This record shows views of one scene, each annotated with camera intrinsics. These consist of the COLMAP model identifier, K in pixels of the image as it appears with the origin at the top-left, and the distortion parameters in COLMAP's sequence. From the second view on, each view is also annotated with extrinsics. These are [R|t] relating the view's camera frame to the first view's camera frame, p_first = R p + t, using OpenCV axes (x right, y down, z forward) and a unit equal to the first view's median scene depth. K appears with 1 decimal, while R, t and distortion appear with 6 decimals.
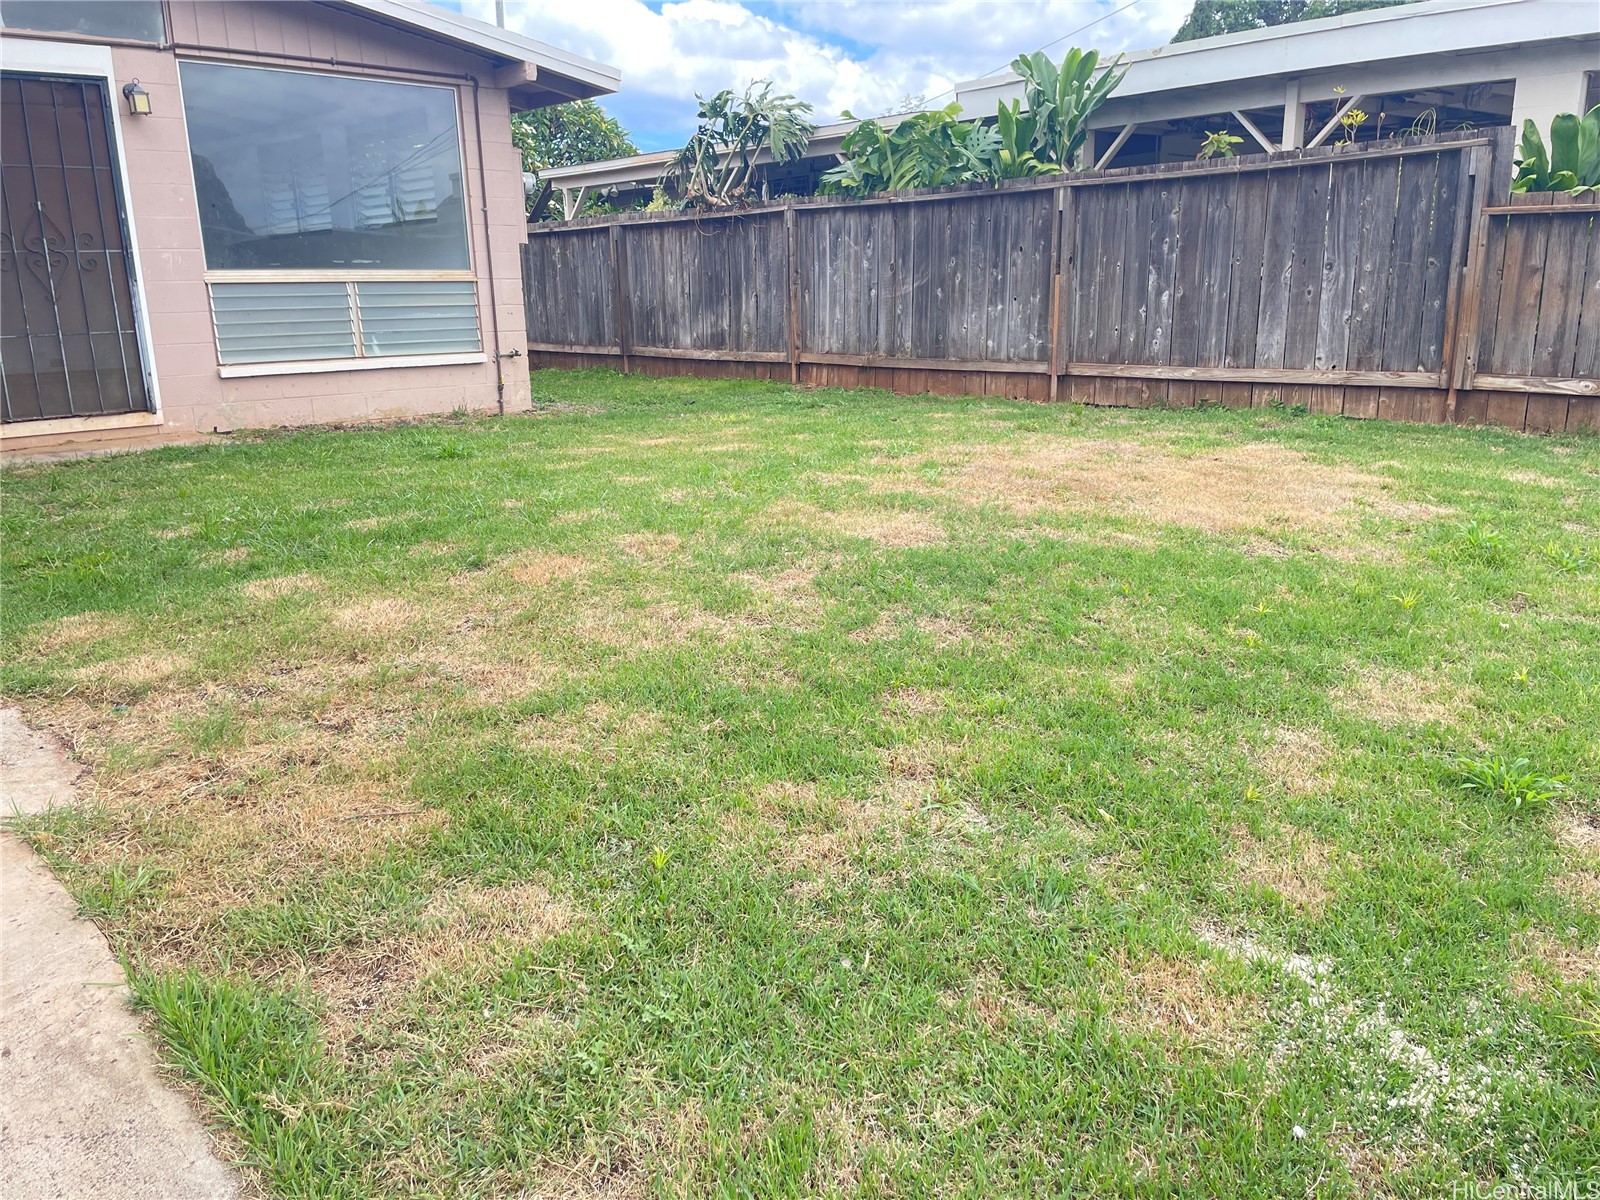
lens RADIAL K [[1211.8, 0, 802.5], [0, 1211.8, 601.0], [0, 0, 1]] dist [0.013411, 0.001567]
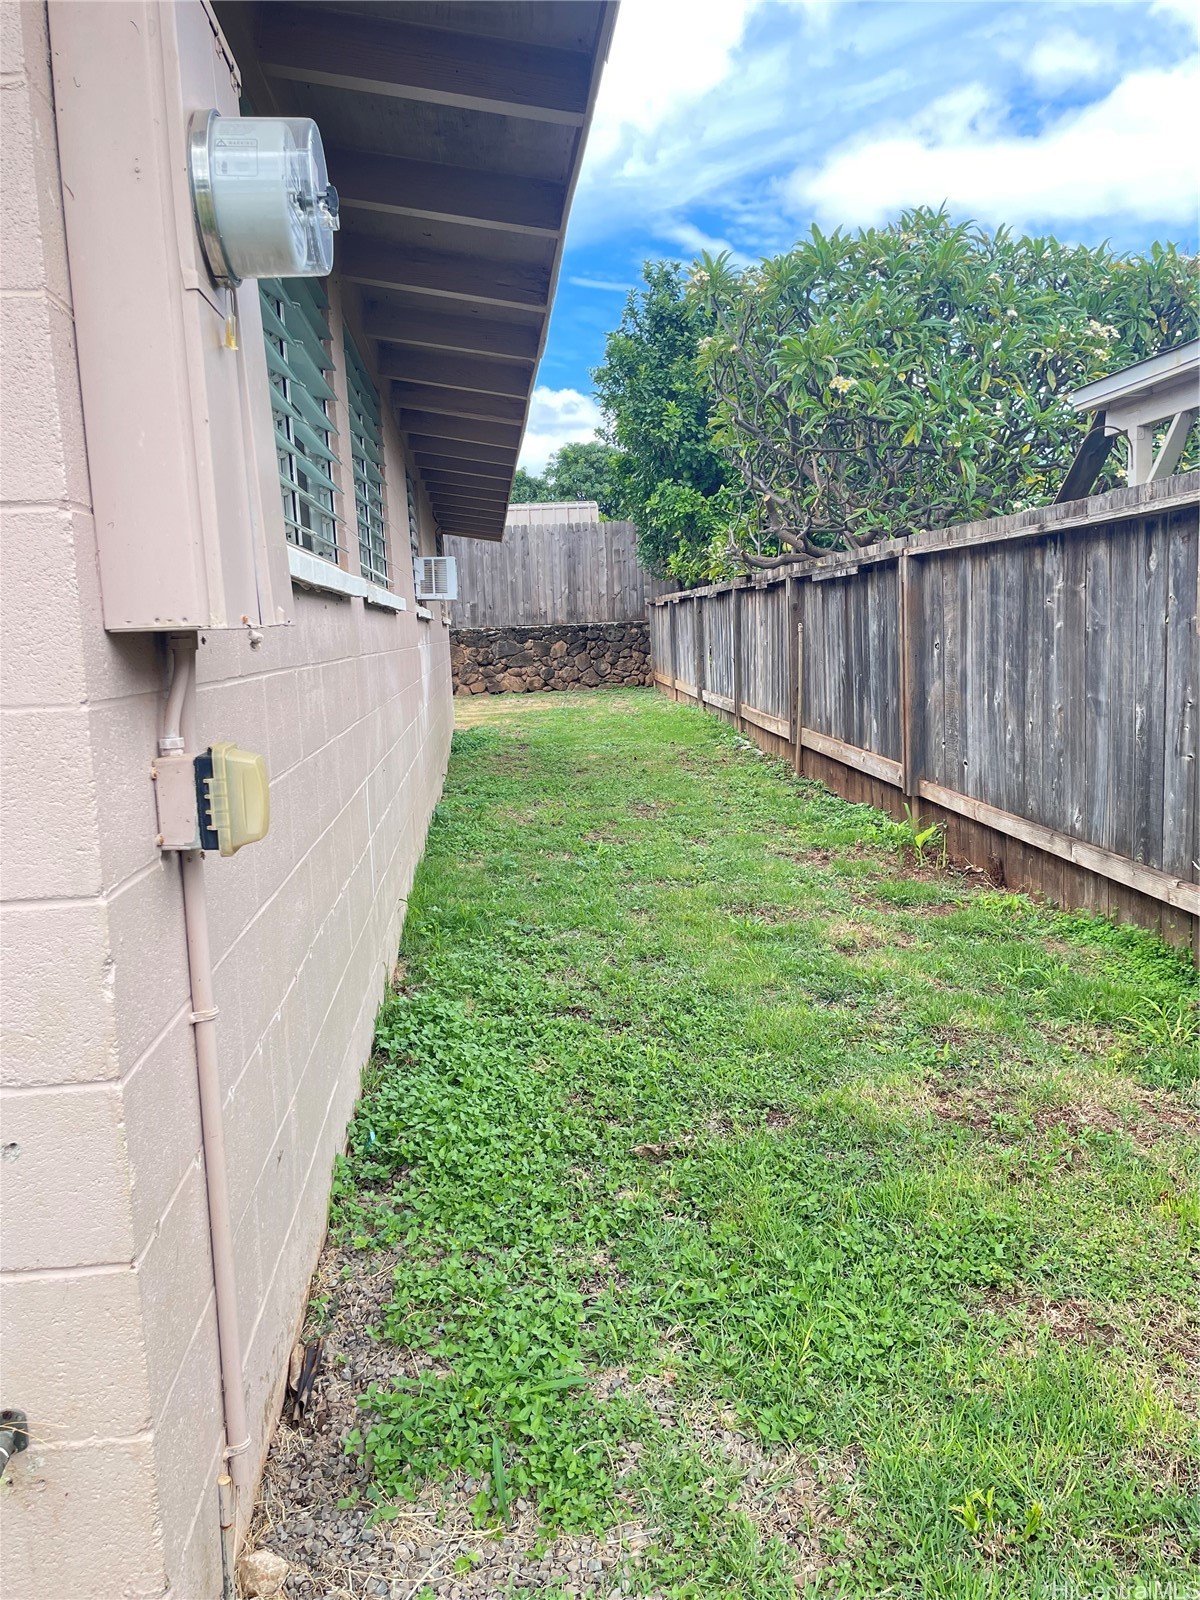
lens RADIAL K [[1211.8, 0, 599.3], [0, 1211.8, 802.5], [0, 0, 1]] dist [0.013411, 0.001567]
pose [[0.777662, 0.076831, -0.623970, -0.076593], [-0.129111, 0.990867, -0.038904, -0.190850], [0.615282, 0.110815, 0.780479, 0.636623]]
